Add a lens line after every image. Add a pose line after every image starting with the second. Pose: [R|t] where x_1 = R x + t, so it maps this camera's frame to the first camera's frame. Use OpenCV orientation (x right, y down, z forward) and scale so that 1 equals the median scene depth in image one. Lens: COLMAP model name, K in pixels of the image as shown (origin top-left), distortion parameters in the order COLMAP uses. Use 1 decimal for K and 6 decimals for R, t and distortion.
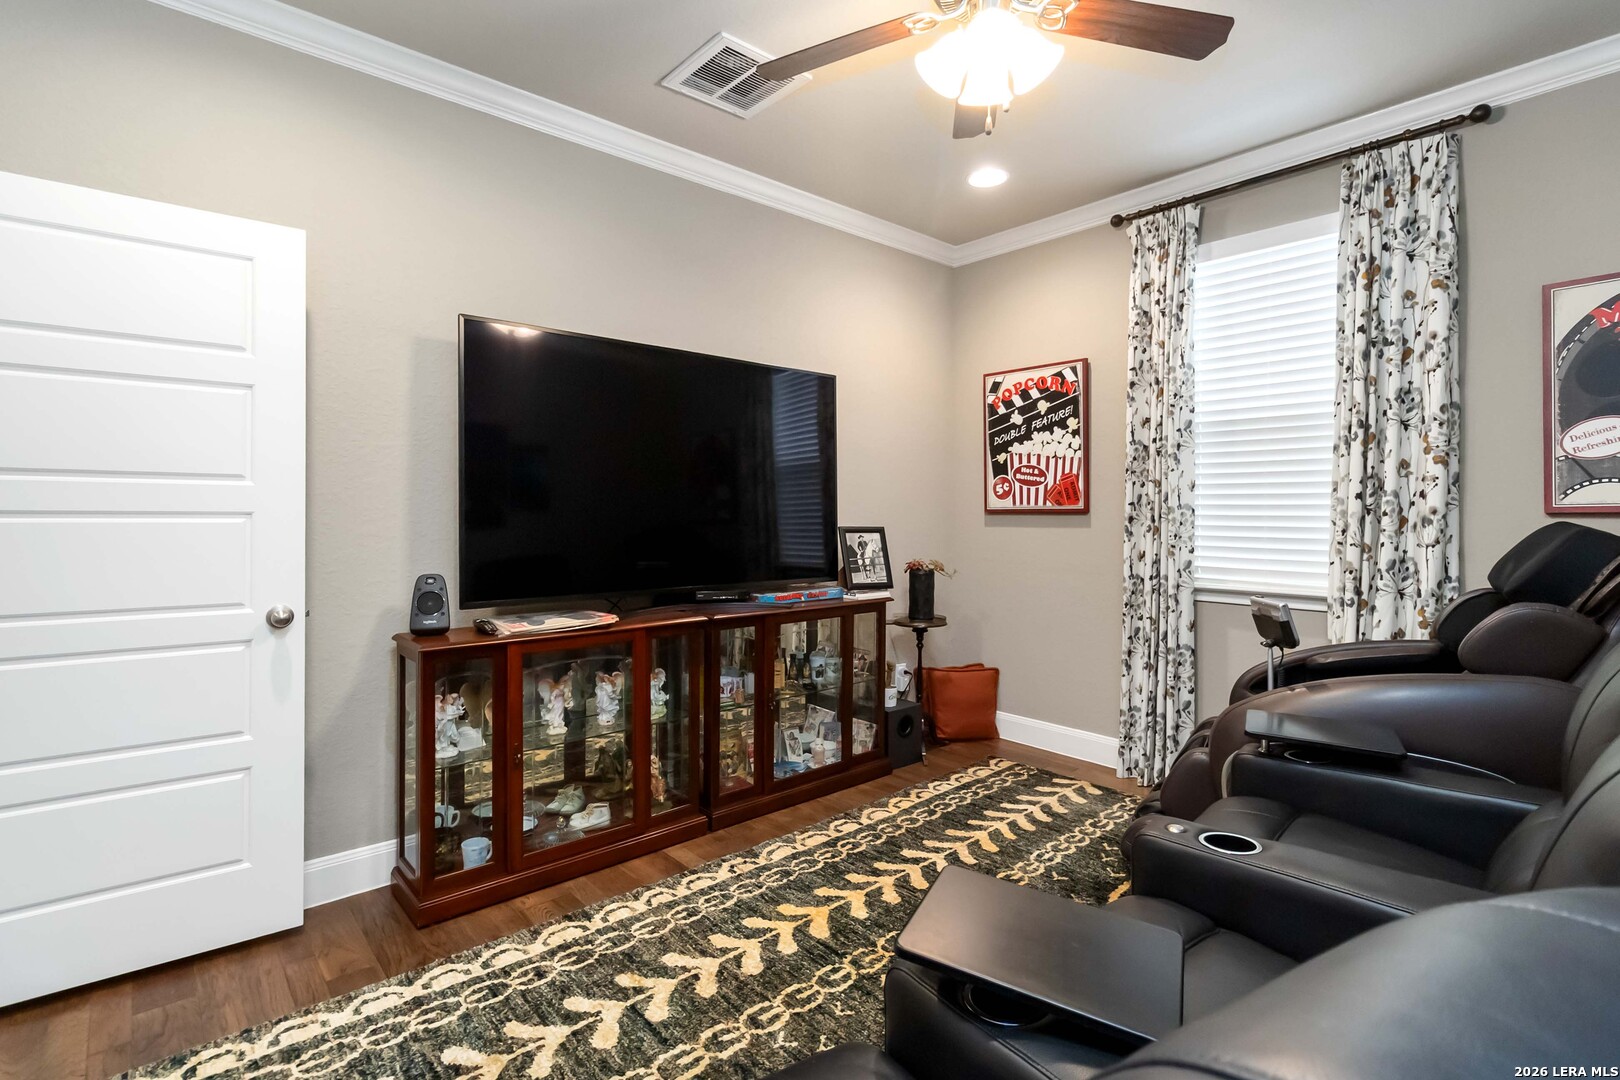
lens RADIAL K [[783.1, 0, 816.1], [0, 783.1, 511.7], [0, 0, 1]] dist [0.002562, 0.000912]
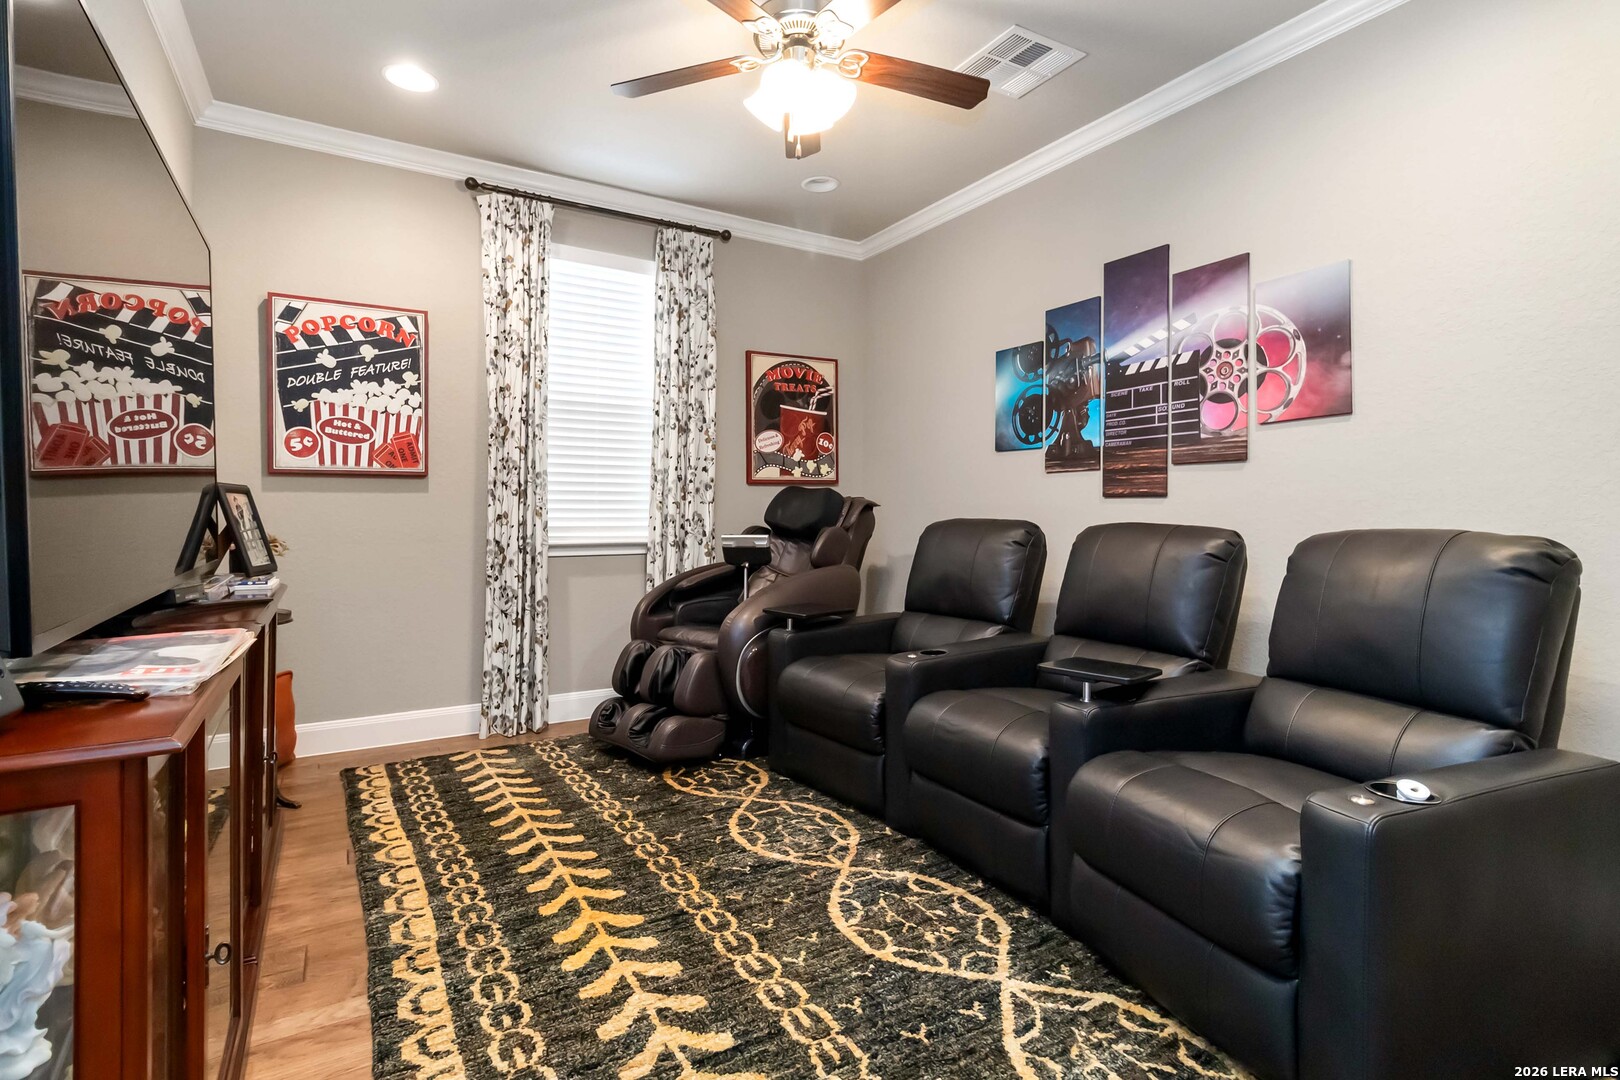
lens RADIAL K [[783.1, 0, 816.1], [0, 783.1, 511.7], [0, 0, 1]] dist [0.002562, 0.000912]
pose [[0.167394, -0.004367, 0.985880, -0.551587], [-0.001472, 0.999988, 0.004679, 0.042147], [-0.985889, -0.002234, 0.167386, 0.420729]]
